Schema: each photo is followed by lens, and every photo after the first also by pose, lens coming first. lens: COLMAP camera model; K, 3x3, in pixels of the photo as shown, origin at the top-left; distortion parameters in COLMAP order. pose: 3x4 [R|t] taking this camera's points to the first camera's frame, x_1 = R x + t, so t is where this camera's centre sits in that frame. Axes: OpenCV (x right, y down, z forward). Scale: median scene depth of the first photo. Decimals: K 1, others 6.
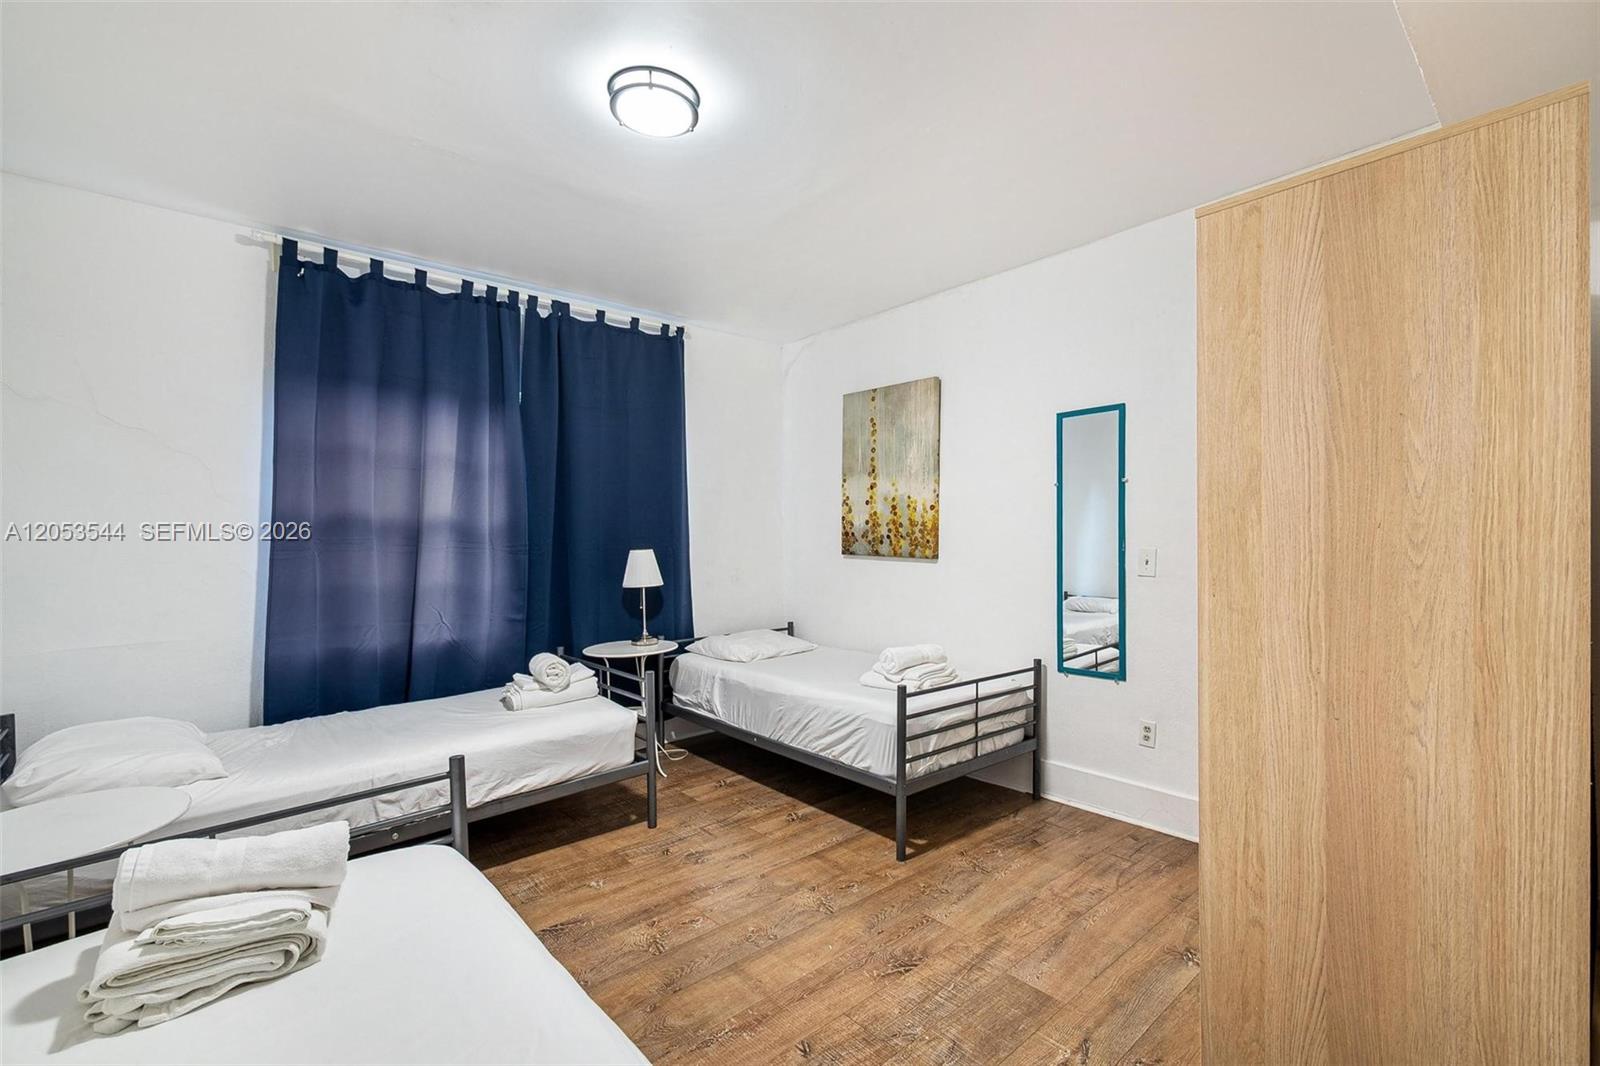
lens RADIAL K [[698.4, 0, 800.0], [0, 698.4, 533.0], [0, 0, 1]] dist [0.000846, 0.000137]
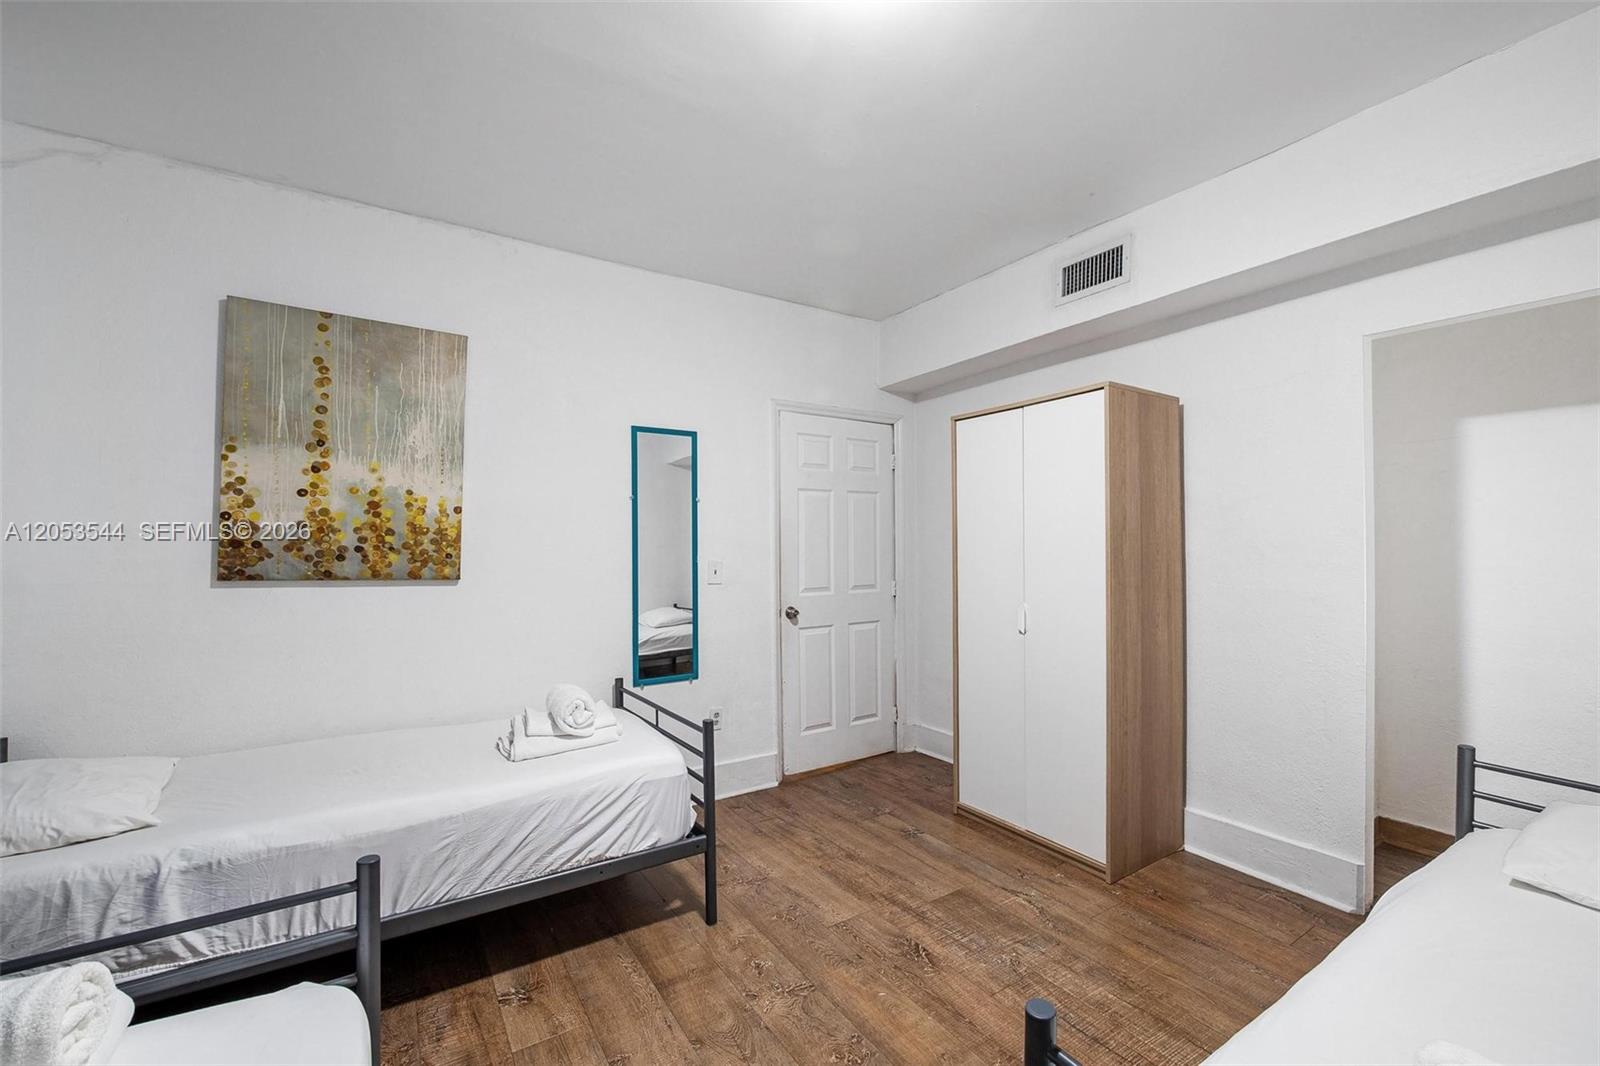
lens RADIAL K [[667.2, 0, 835.2], [0, 667.2, 531.7], [0, 0, 1]] dist [-0.002140, -0.000105]
pose [[0.120473, 0.032017, 0.992200, -0.454279], [-0.004177, 0.999487, -0.031745, 0.007189], [-0.992708, -0.000320, 0.120545, 0.509353]]
